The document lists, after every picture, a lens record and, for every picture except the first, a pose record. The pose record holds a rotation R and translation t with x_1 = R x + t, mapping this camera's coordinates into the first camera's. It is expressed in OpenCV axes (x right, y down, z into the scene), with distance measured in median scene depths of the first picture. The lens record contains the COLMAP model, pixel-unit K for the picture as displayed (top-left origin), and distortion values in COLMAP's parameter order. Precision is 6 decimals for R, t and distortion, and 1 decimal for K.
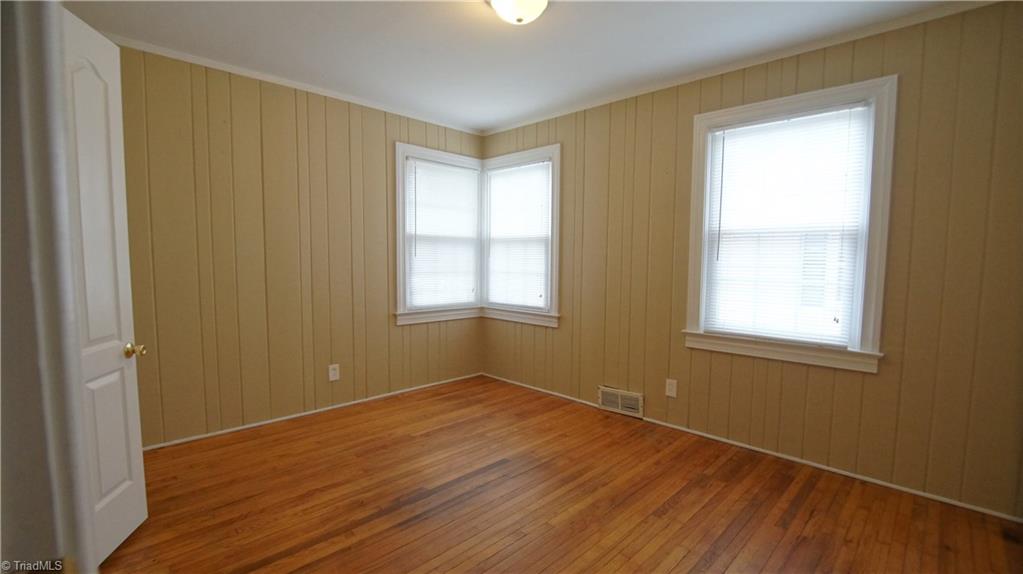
lens RADIAL K [[454.6, 0, 508.8], [0, 454.6, 296.3], [0, 0, 1]] dist [-0.036752, 0.006732]
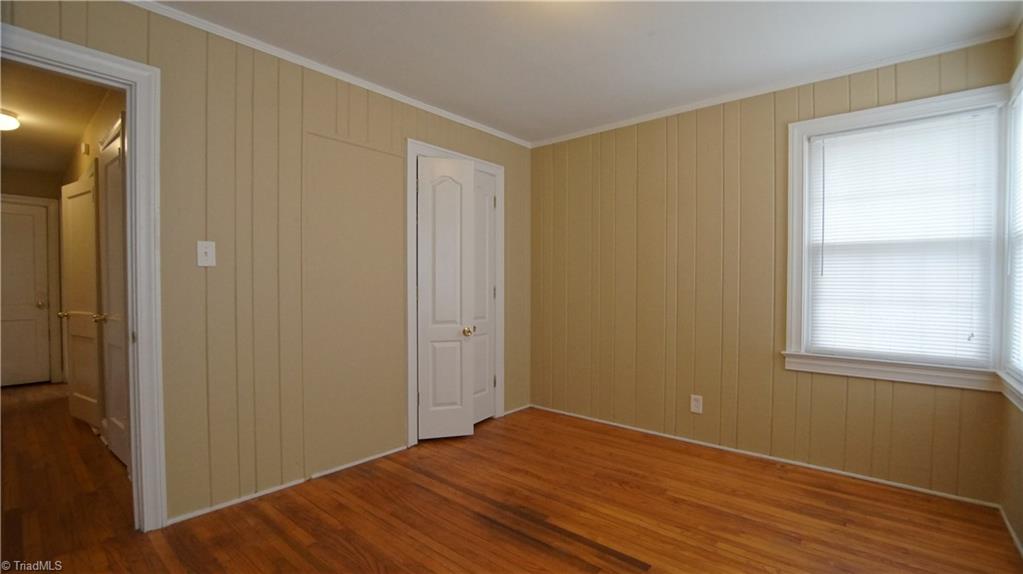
lens RADIAL K [[454.6, 0, 510.3], [0, 454.6, 292.5], [0, 0, 1]] dist [-0.036752, 0.006732]
pose [[0.072068, 0.010374, -0.997346, 0.504963], [-0.083425, 0.996505, 0.004337, -0.028932], [0.993905, 0.082891, 0.072682, 0.553238]]
